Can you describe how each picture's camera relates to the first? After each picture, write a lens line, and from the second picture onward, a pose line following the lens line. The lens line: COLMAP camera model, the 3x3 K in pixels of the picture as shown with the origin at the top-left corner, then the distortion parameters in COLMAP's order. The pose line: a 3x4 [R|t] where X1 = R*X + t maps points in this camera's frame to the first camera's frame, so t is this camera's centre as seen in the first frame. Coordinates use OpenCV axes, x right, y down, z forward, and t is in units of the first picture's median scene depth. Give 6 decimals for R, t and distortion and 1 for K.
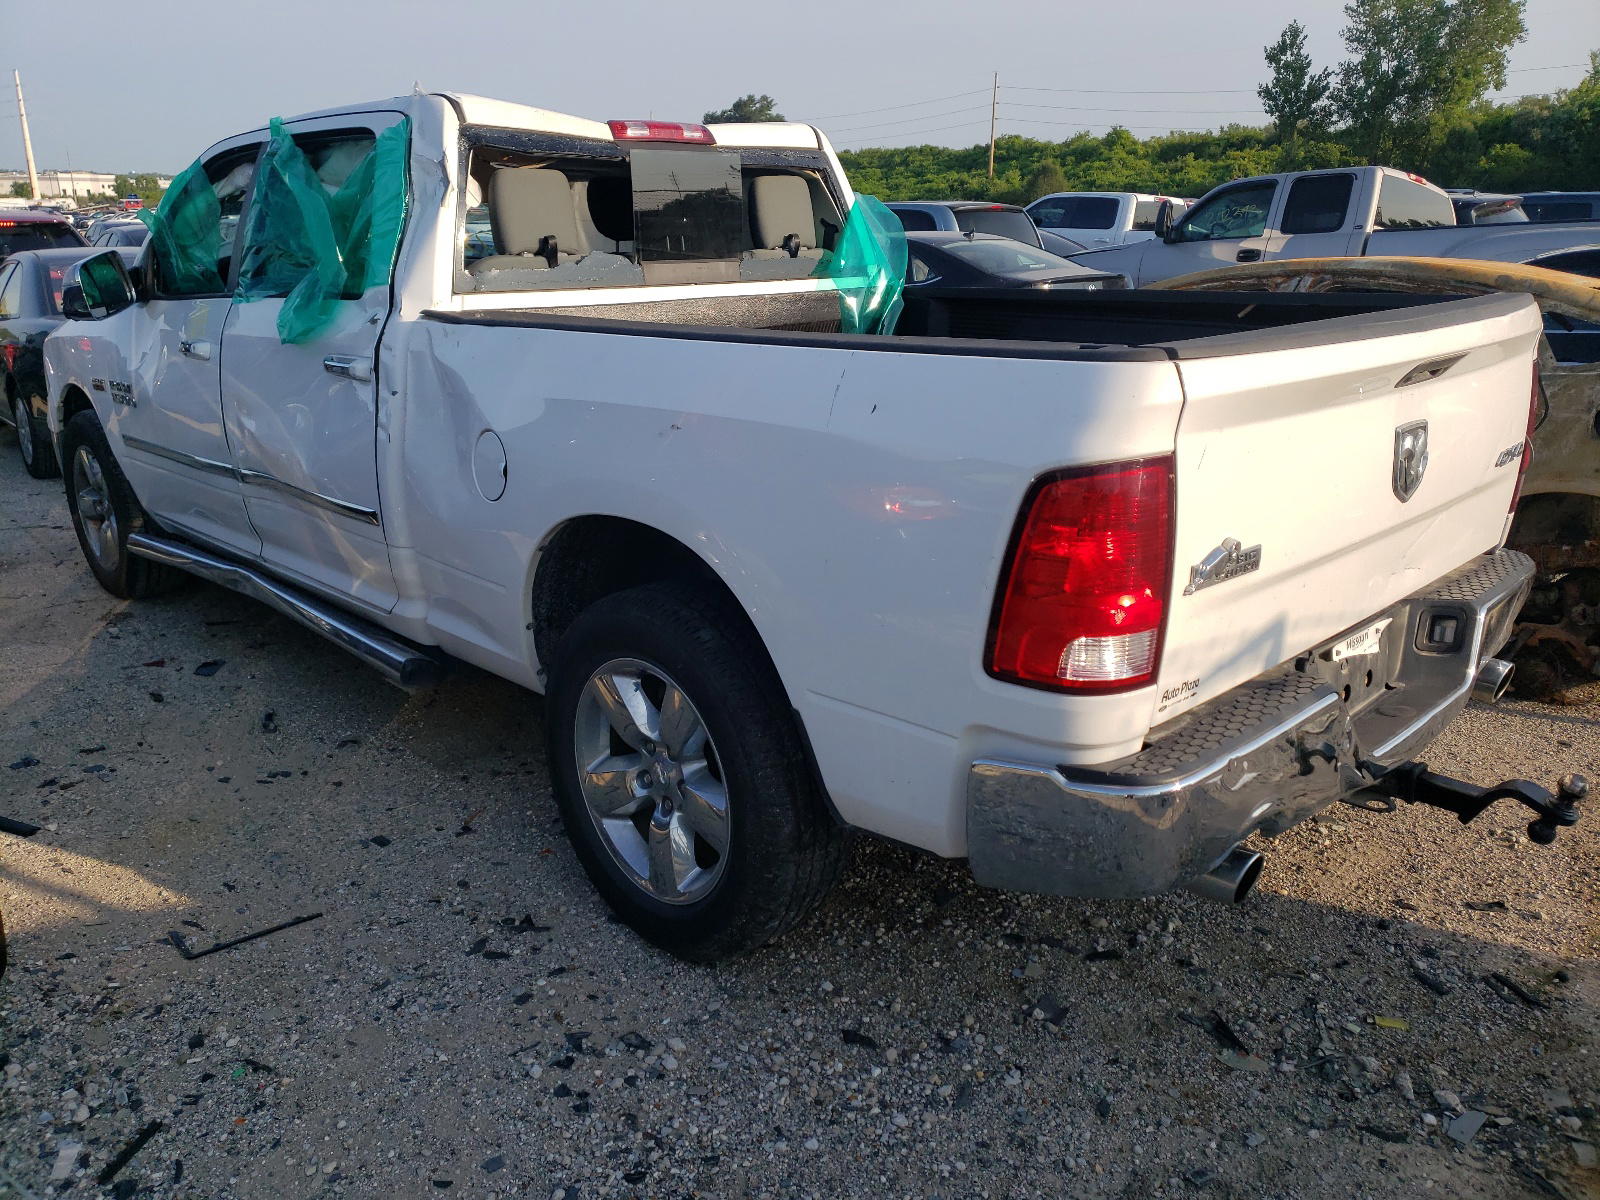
lens RADIAL K [[1178.6, 0, 800.0], [0, 1178.6, 600.0], [0, 0, 1]] dist [-0.038749, 0.000137]
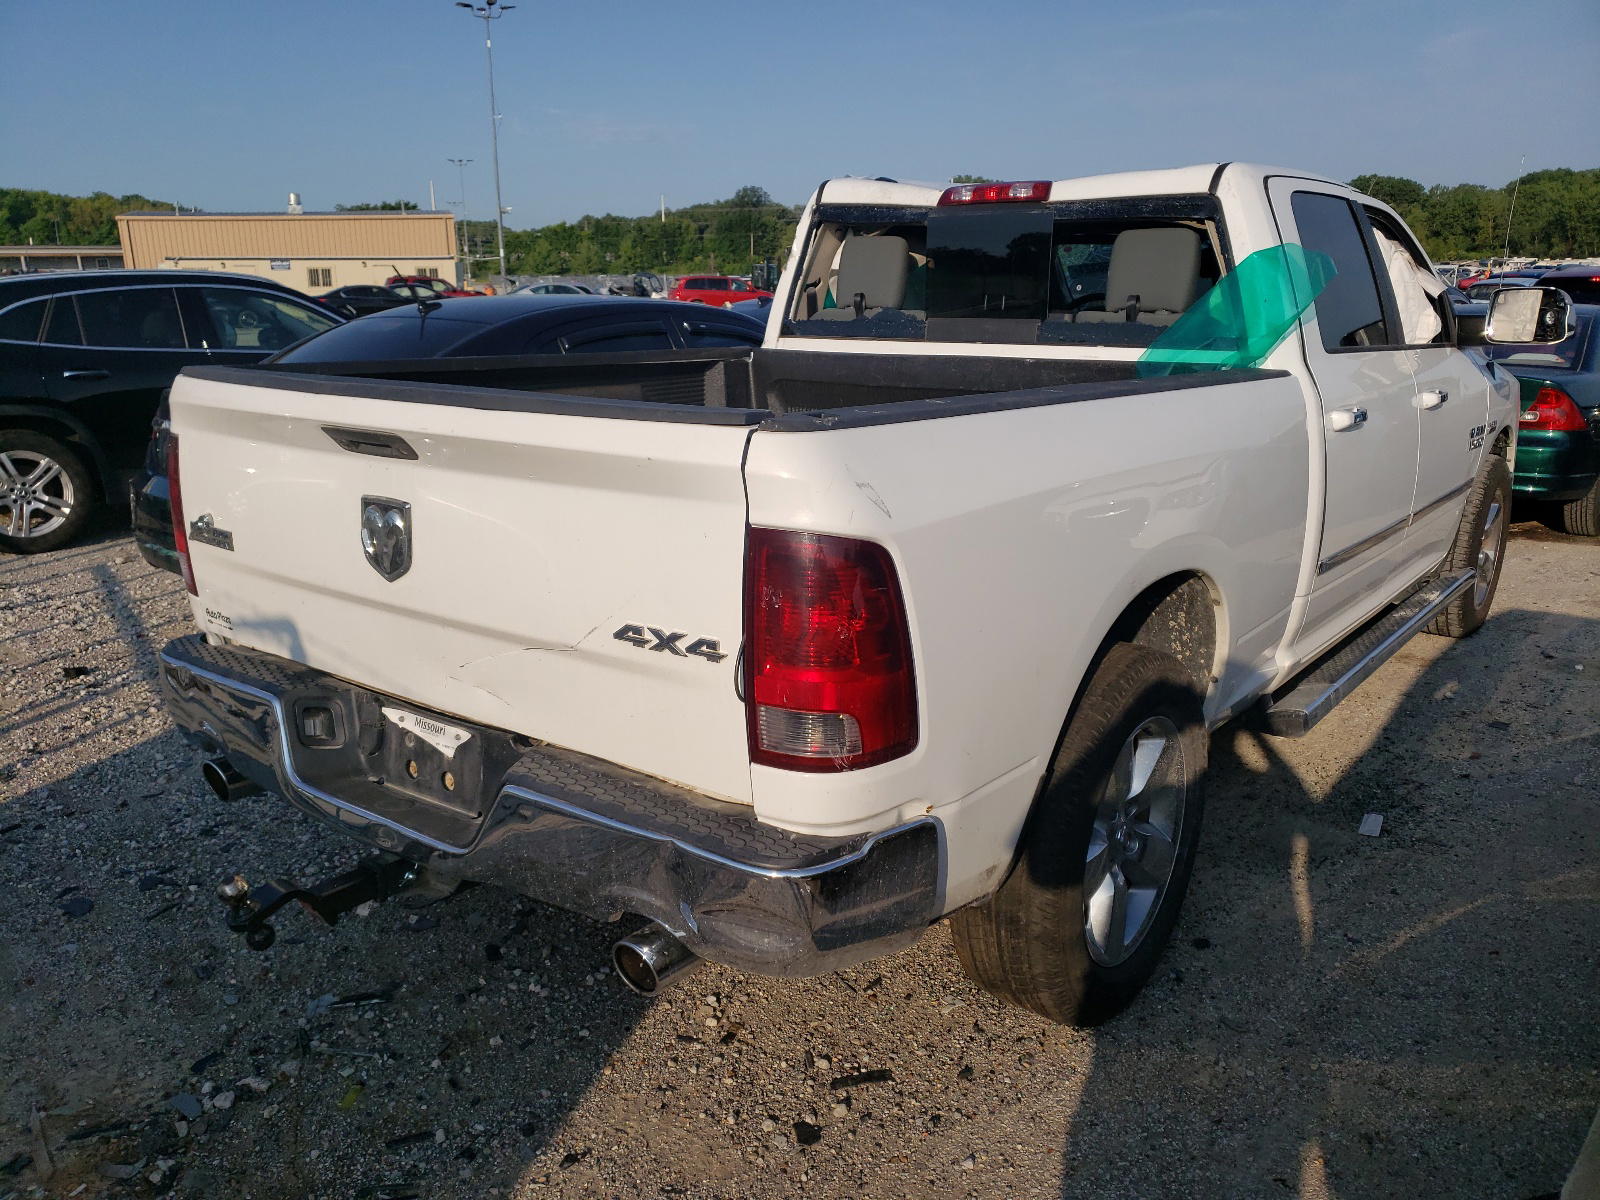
lens RADIAL K [[1275.2, 0, 800.0], [0, 1275.2, 600.0], [0, 0, 1]] dist [-0.000354, 0.000279]
pose [[0.166111, 0.256603, -0.952135, 1.094523], [-0.288816, 0.935868, 0.201832, -0.266831], [0.942864, 0.241466, 0.229569, 0.735093]]
